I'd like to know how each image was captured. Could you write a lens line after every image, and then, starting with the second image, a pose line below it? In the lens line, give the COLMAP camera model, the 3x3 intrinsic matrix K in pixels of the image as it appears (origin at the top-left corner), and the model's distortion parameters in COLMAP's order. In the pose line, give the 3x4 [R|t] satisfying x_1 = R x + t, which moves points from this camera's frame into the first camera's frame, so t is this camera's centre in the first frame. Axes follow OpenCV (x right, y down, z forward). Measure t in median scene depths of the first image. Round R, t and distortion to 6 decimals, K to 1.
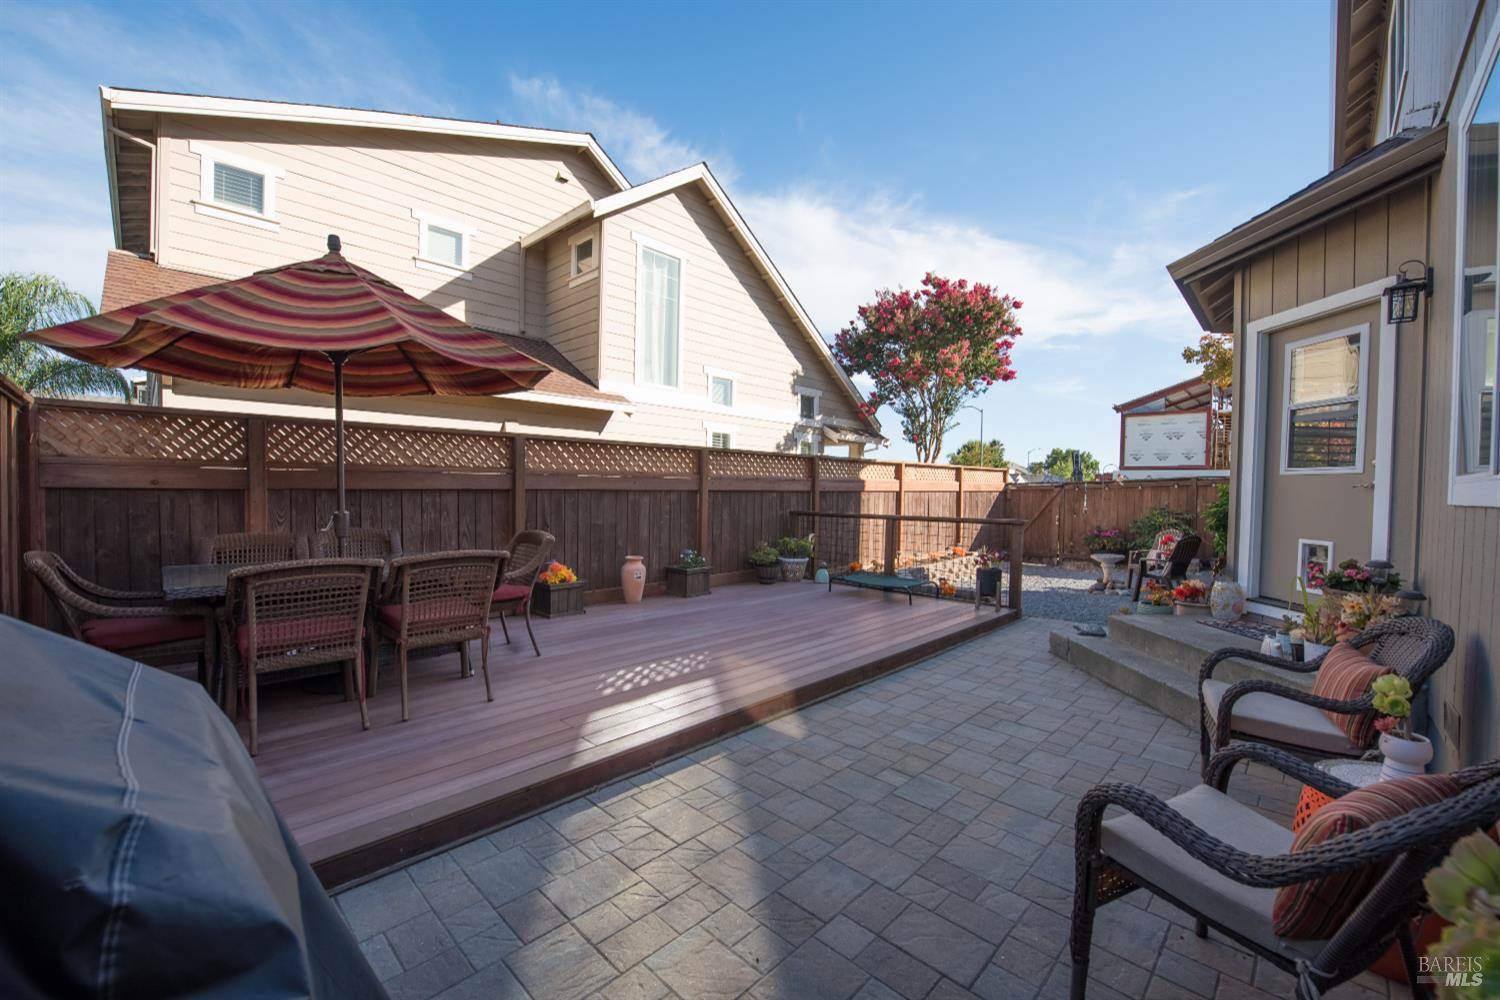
lens RADIAL K [[599.5, 0, 748.2], [0, 599.5, 504.5], [0, 0, 1]] dist [-0.018382, -0.000446]
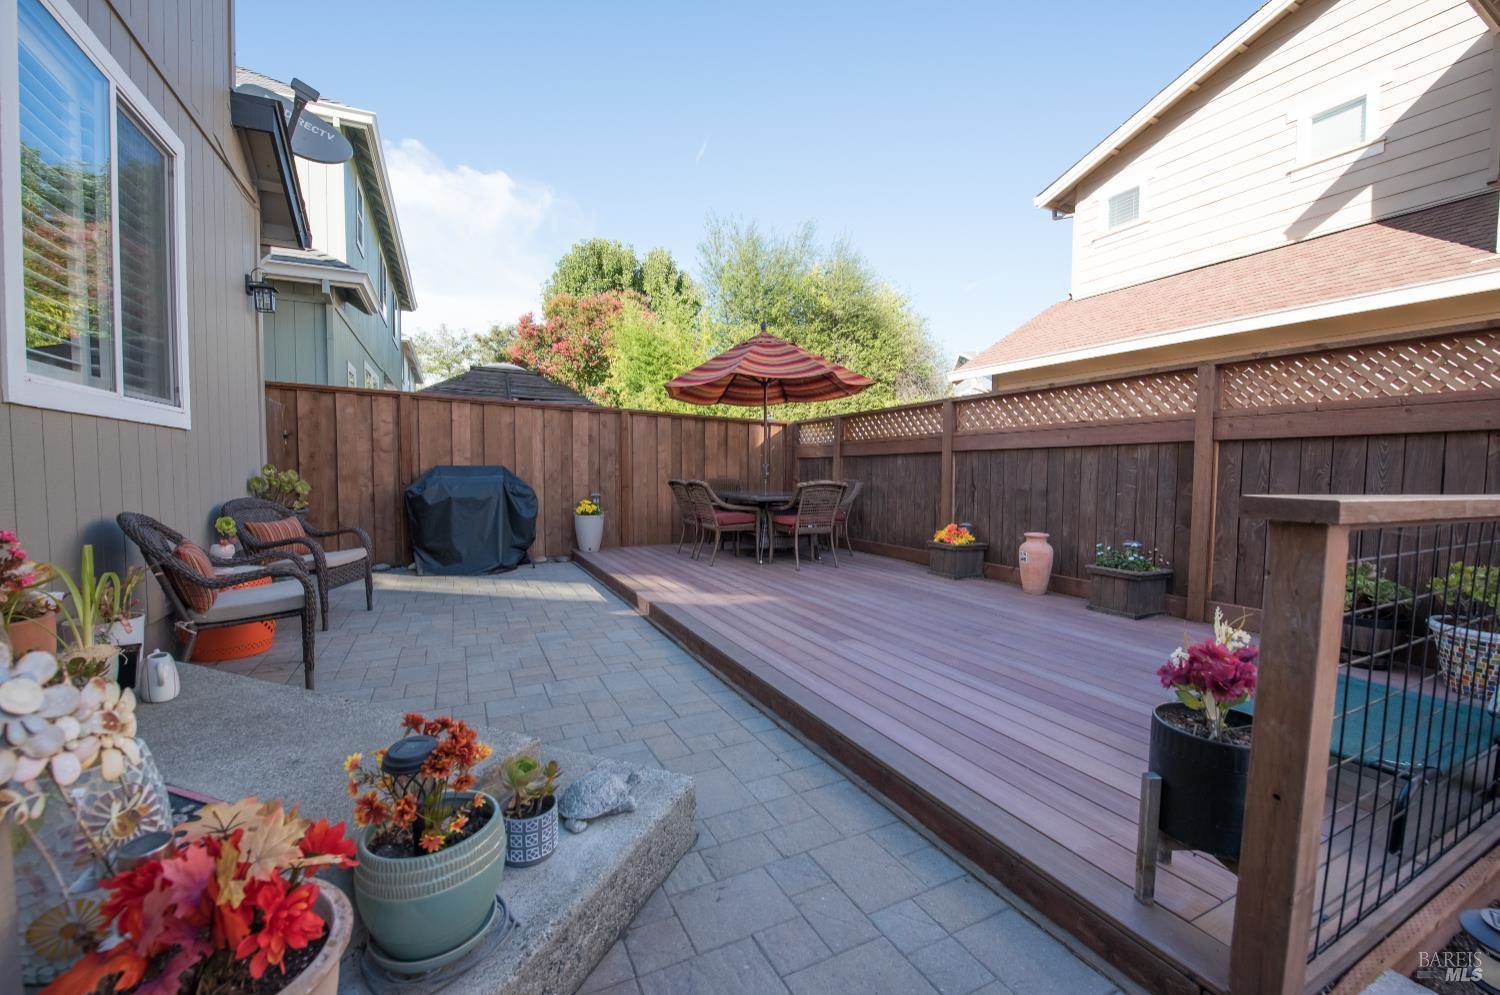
lens RADIAL K [[599.5, 0, 748.2], [0, 599.5, 502.0], [0, 0, 1]] dist [-0.018382, -0.000446]
pose [[-0.337684, 0.030611, -0.940762, 0.644296], [-0.038205, 0.998202, 0.046194, 0.025600], [0.940484, 0.051541, -0.335907, 0.894428]]
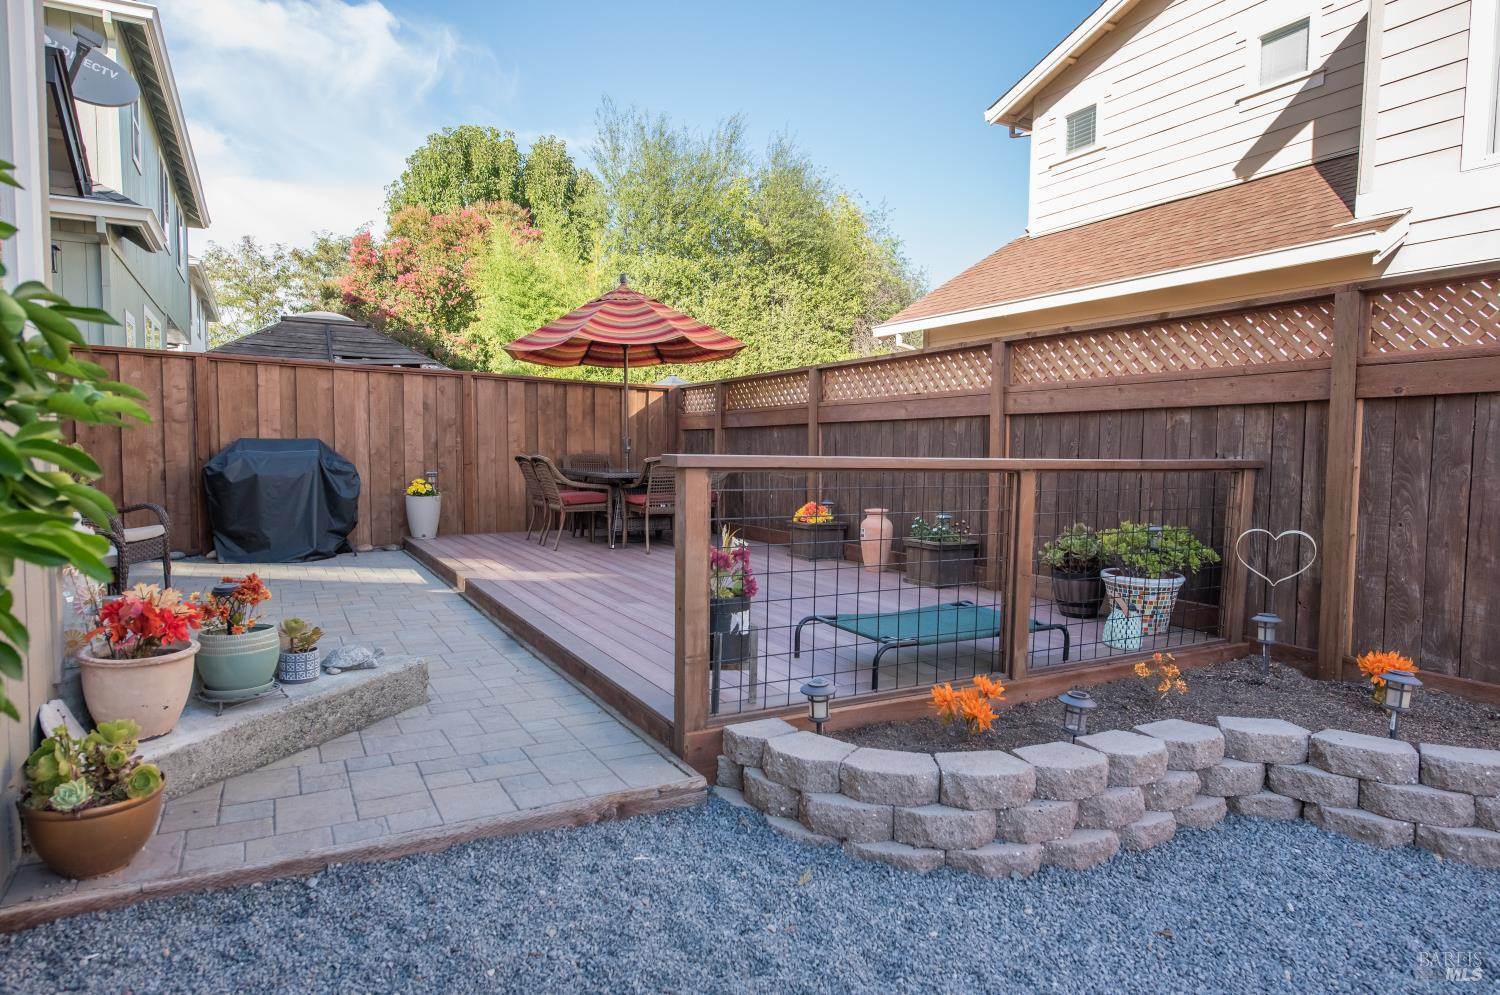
lens RADIAL K [[876.7, 0, 750.0], [0, 876.7, 497.5], [0, 0, 1]] dist [-0.004609, 0.000261]
pose [[-0.293615, 0.037841, -0.955175, 0.880582], [-0.037951, 0.997967, 0.051202, 0.023173], [0.955170, 0.051284, -0.291582, 1.149780]]
